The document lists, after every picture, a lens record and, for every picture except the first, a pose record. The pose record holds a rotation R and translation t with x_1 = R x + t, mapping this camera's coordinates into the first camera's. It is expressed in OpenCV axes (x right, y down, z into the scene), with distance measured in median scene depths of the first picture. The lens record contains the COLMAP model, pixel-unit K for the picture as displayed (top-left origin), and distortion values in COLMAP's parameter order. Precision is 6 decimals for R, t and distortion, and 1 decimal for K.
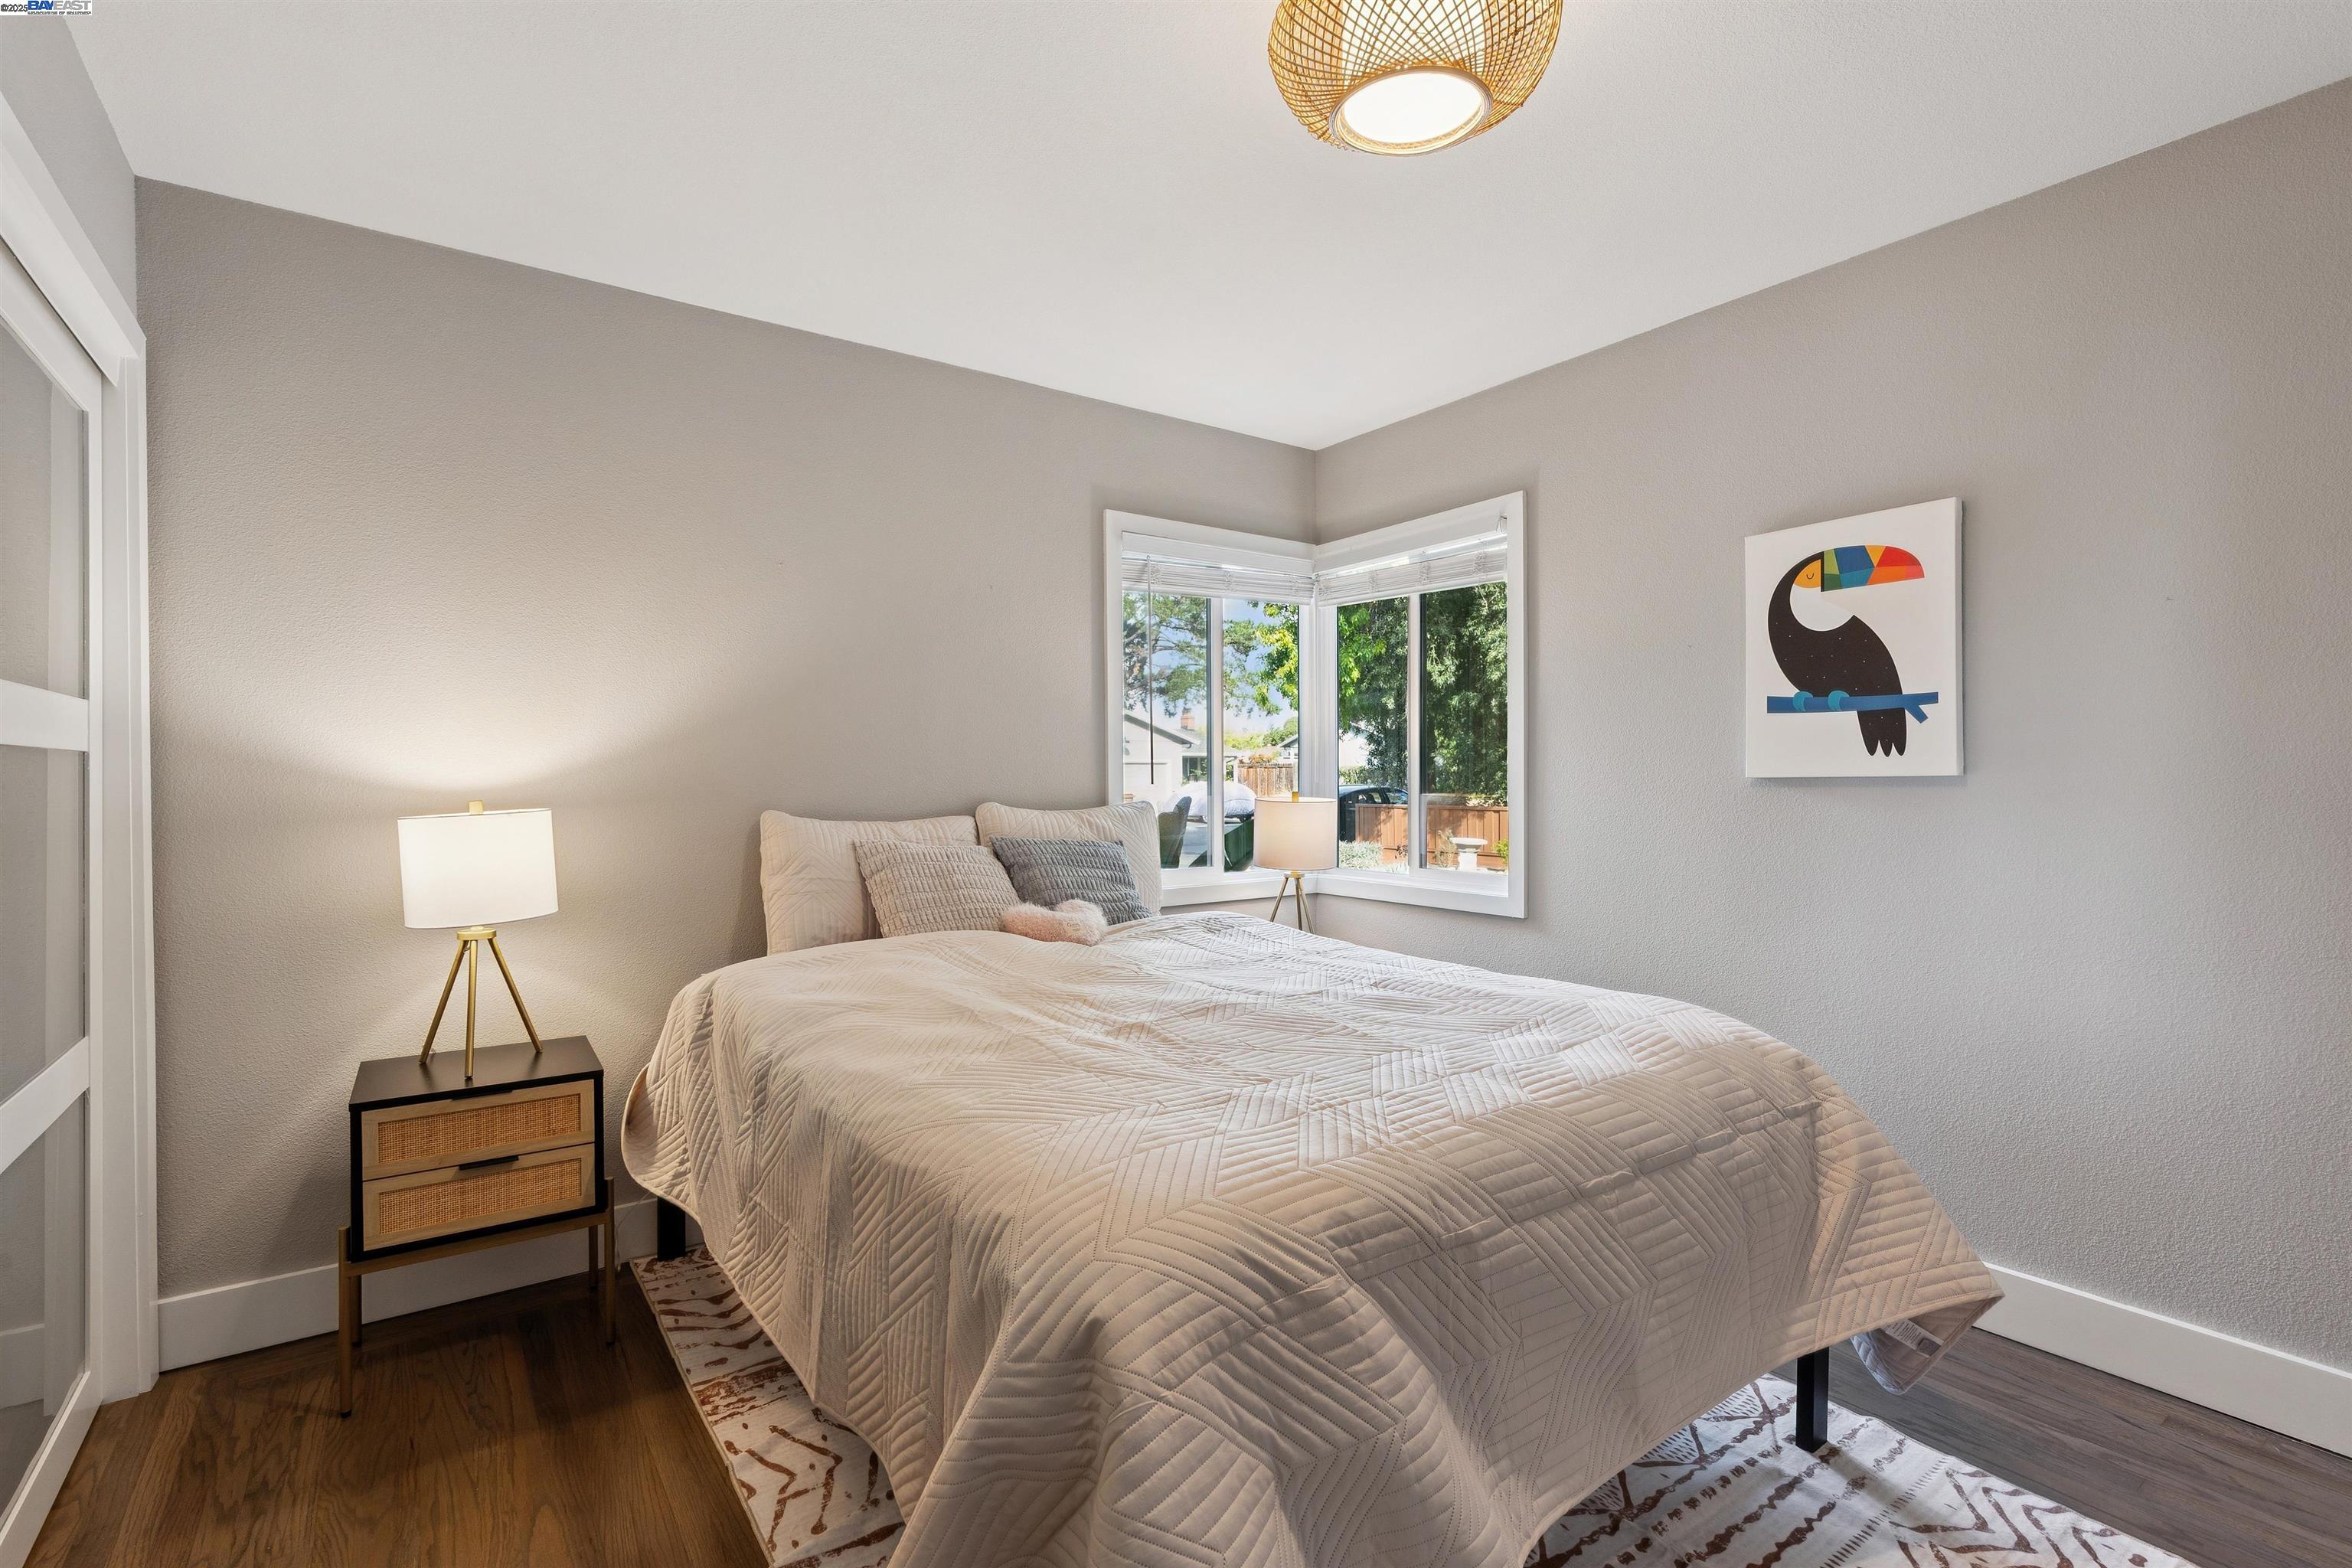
lens RADIAL K [[1089.9, 0, 1171.8], [0, 1089.9, 776.6], [0, 0, 1]] dist [-0.005059, 0.003389]
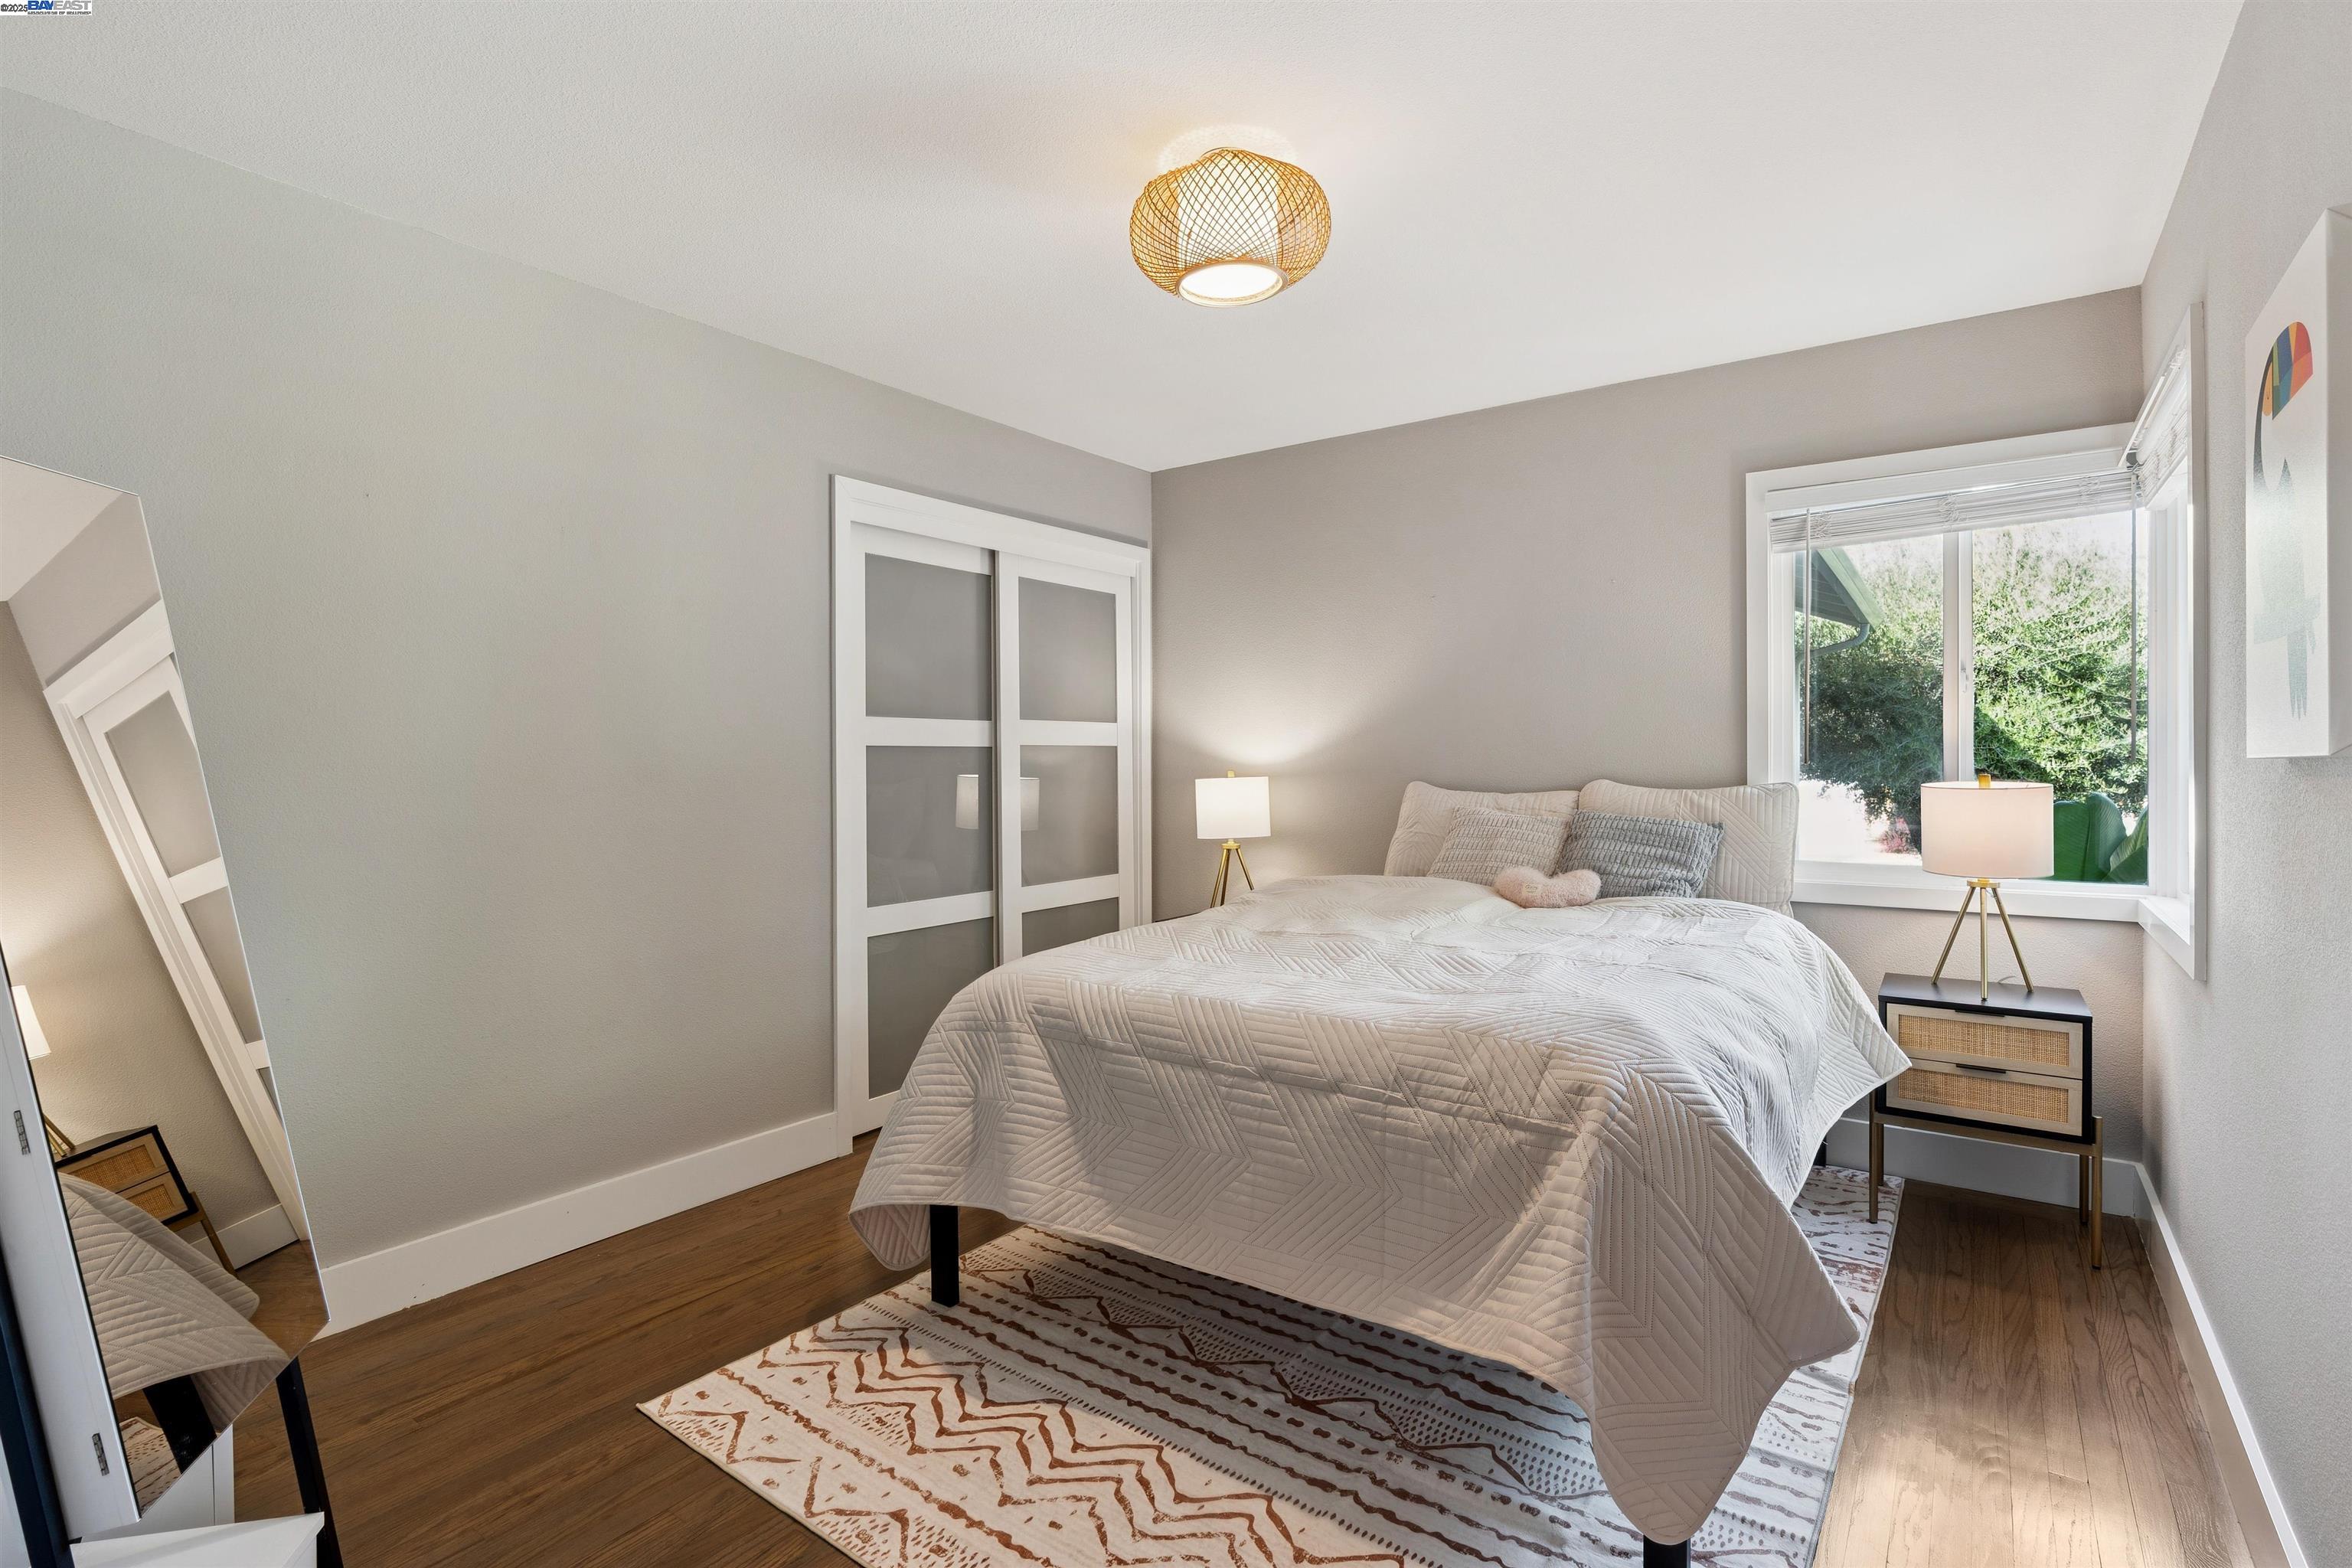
lens RADIAL K [[1094.5, 0, 1167.3], [0, 1094.5, 774.1], [0, 0, 1]] dist [-0.001735, 0.000149]
pose [[0.312894, 0.012908, -0.949700, 1.156992], [0.000200, 0.999907, 0.013656, 0.004707], [0.949788, -0.004463, 0.312862, 0.378736]]
